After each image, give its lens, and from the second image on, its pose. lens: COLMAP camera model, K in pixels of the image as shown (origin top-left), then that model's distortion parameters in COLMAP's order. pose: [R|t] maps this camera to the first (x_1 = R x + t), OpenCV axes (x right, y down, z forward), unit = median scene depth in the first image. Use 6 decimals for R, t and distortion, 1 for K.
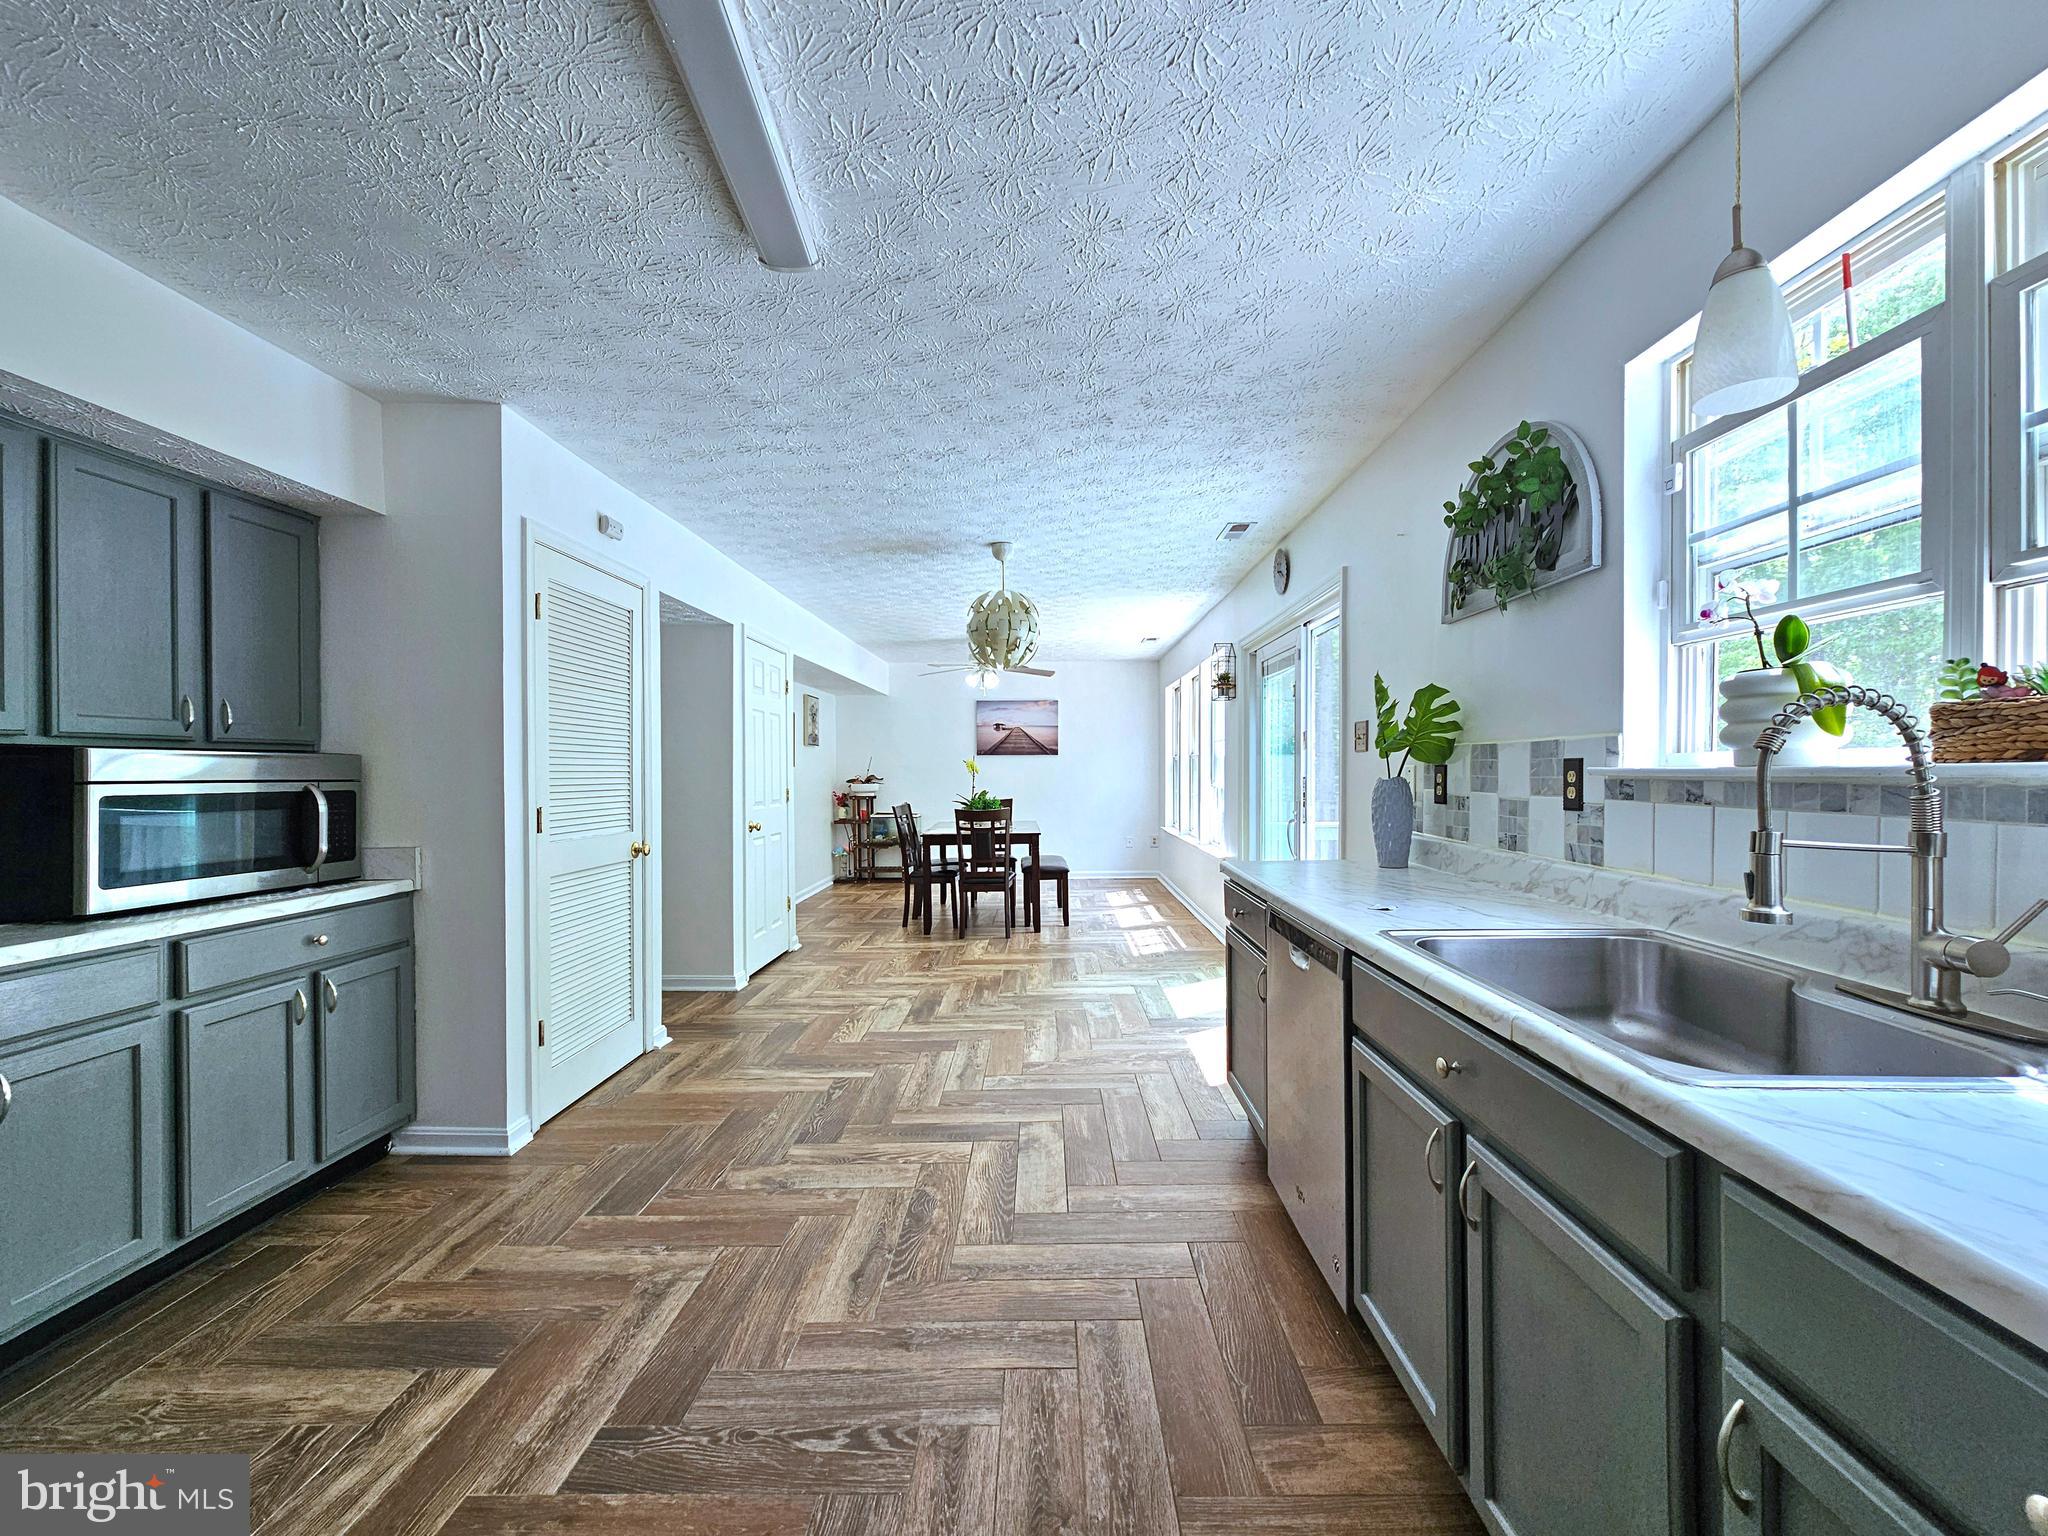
lens RADIAL K [[844.4, 0, 1035.6], [0, 844.4, 772.7], [0, 0, 1]] dist [-0.002599, 0.001566]
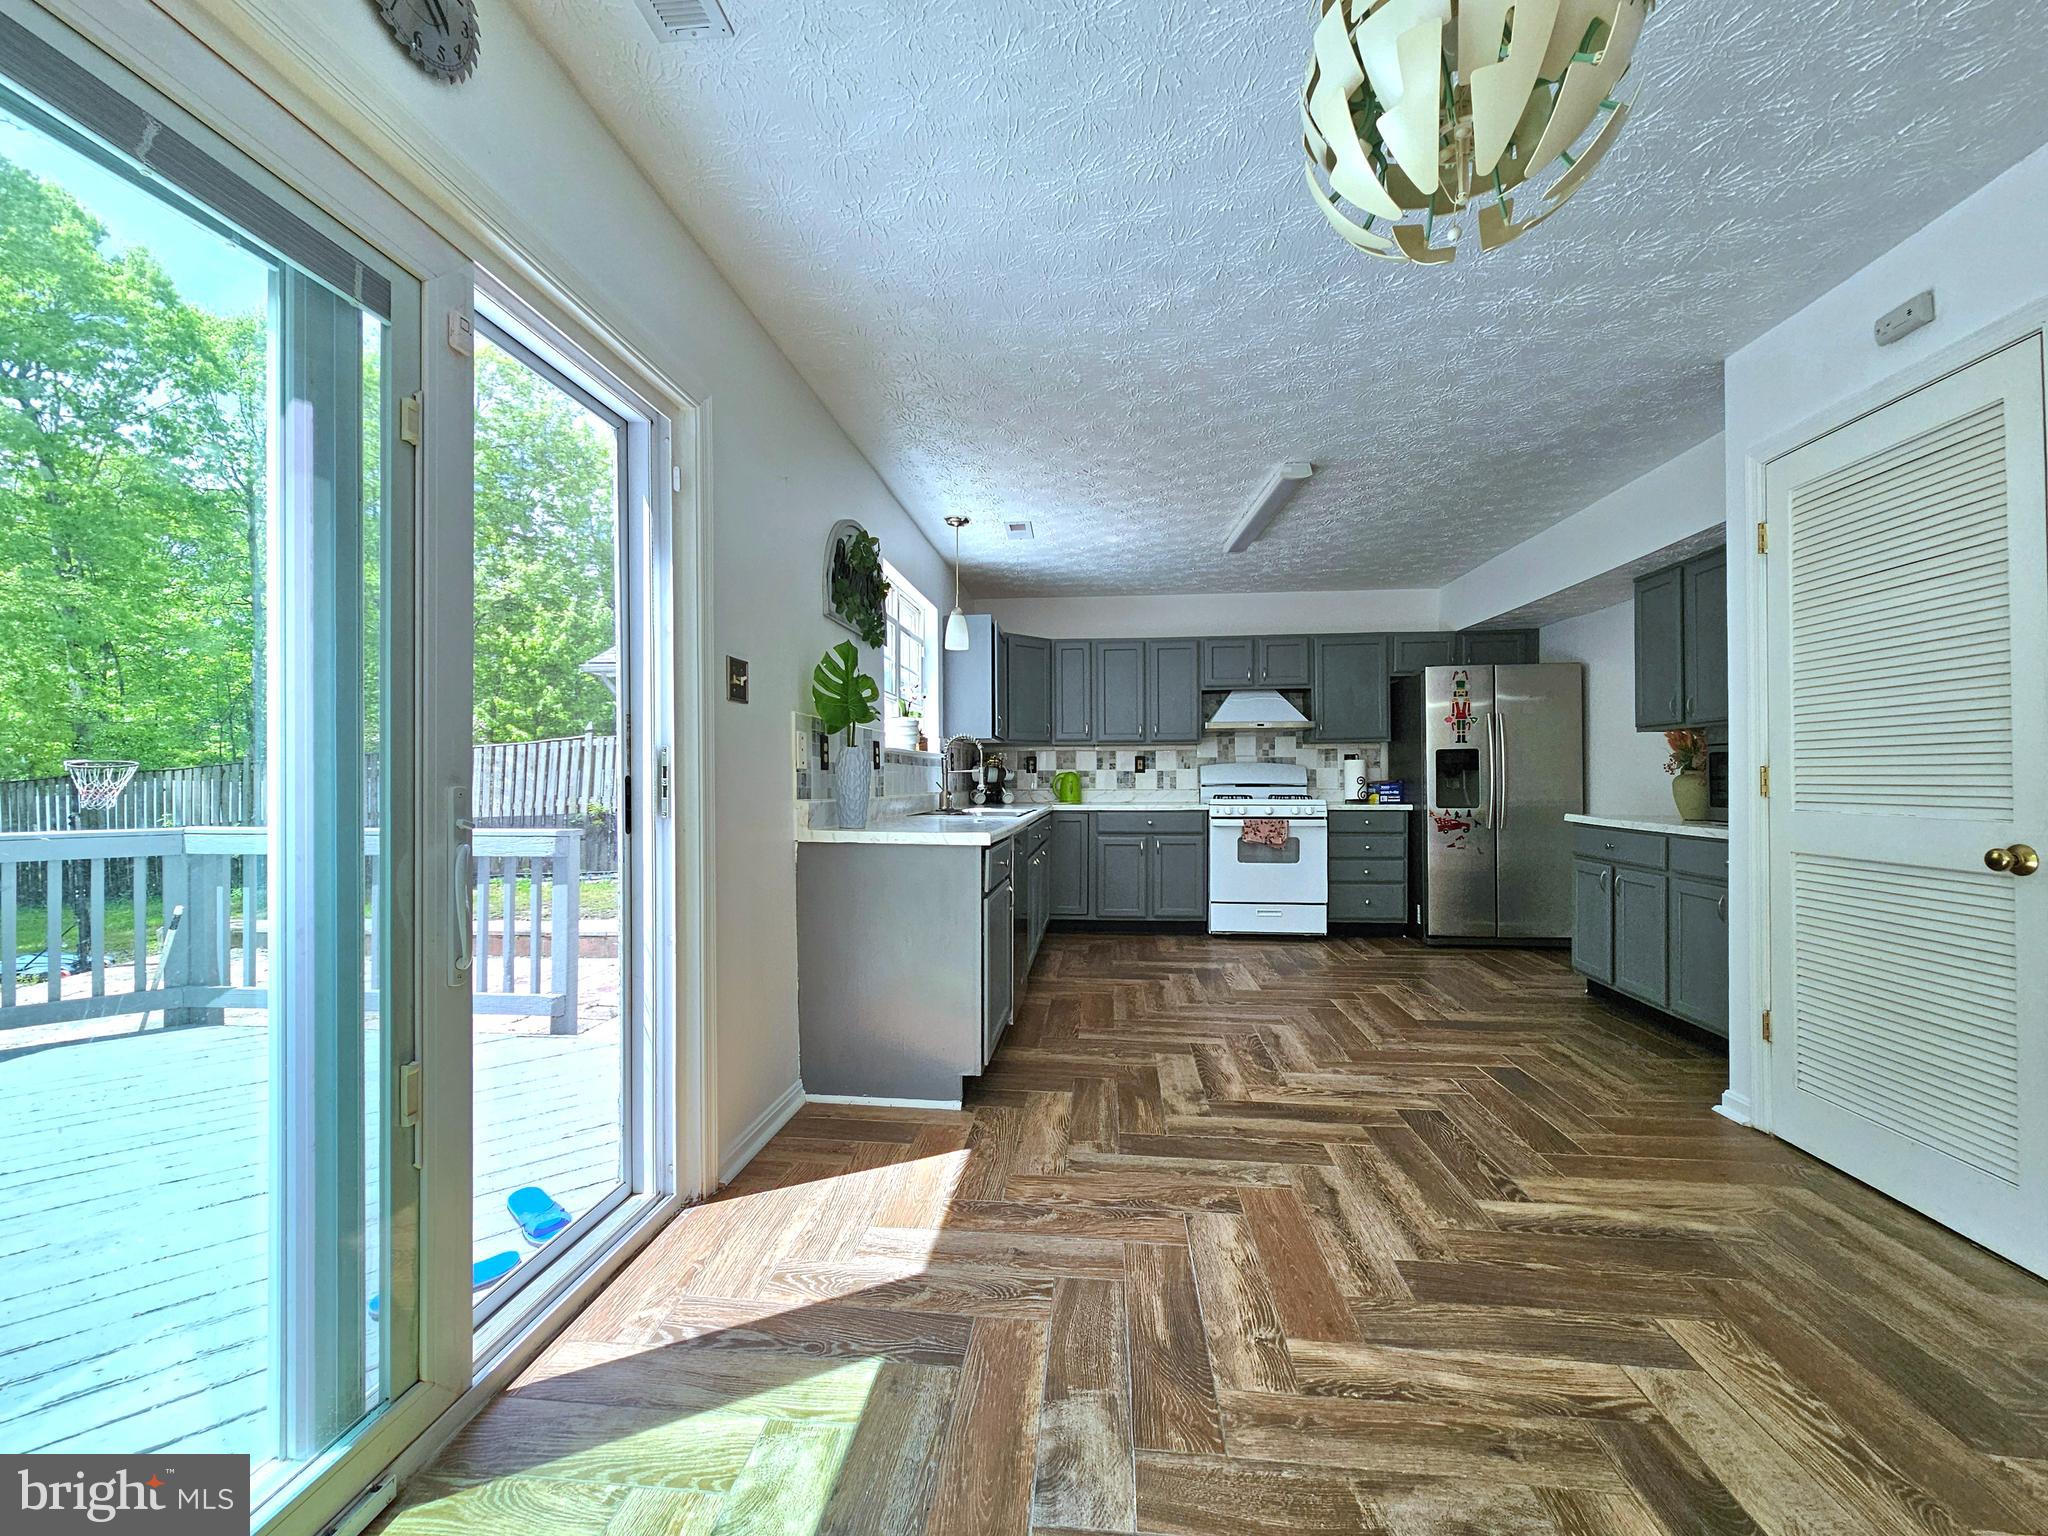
lens RADIAL K [[844.4, 0, 1030.0], [0, 844.4, 775.5], [0, 0, 1]] dist [-0.002599, 0.001566]
pose [[-0.996446, 0.006474, 0.083983, 0.078424], [0.006142, 0.999972, -0.004212, 0.038045], [-0.084008, -0.003682, -0.996458, 1.531955]]
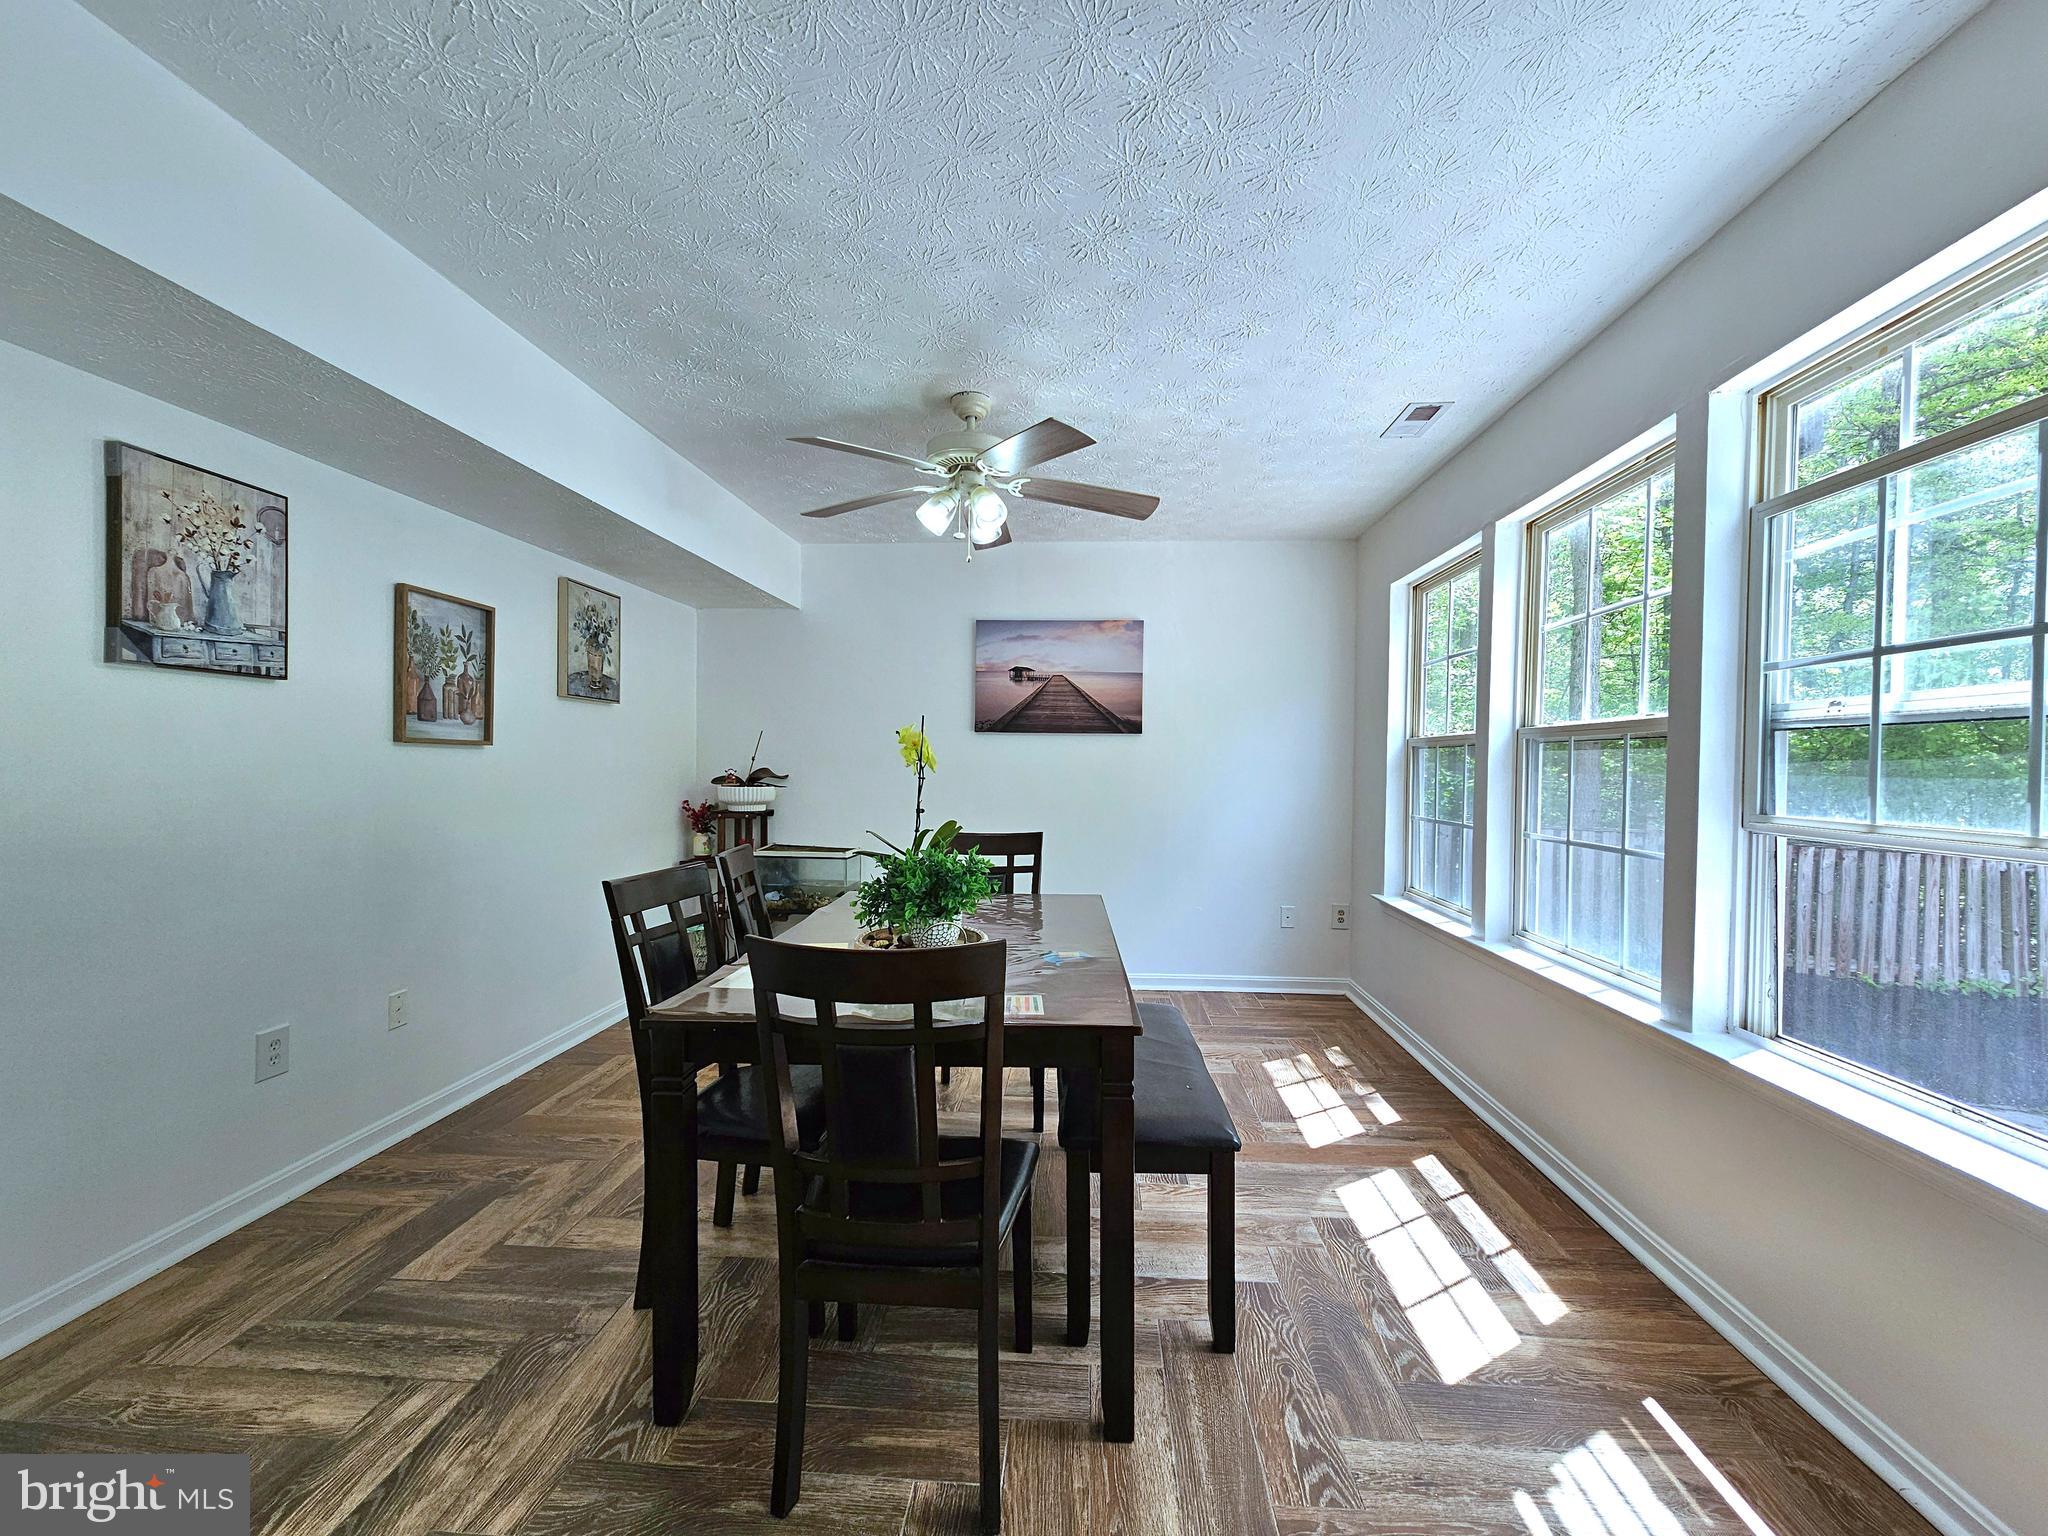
lens RADIAL K [[844.4, 0, 1034.5], [0, 844.4, 774.4], [0, 0, 1]] dist [-0.002599, 0.001566]
pose [[0.998240, 0.013975, -0.057640, -0.016681], [-0.013499, 0.999872, 0.008643, -0.000551], [0.057754, -0.007850, 0.998300, 1.337639]]
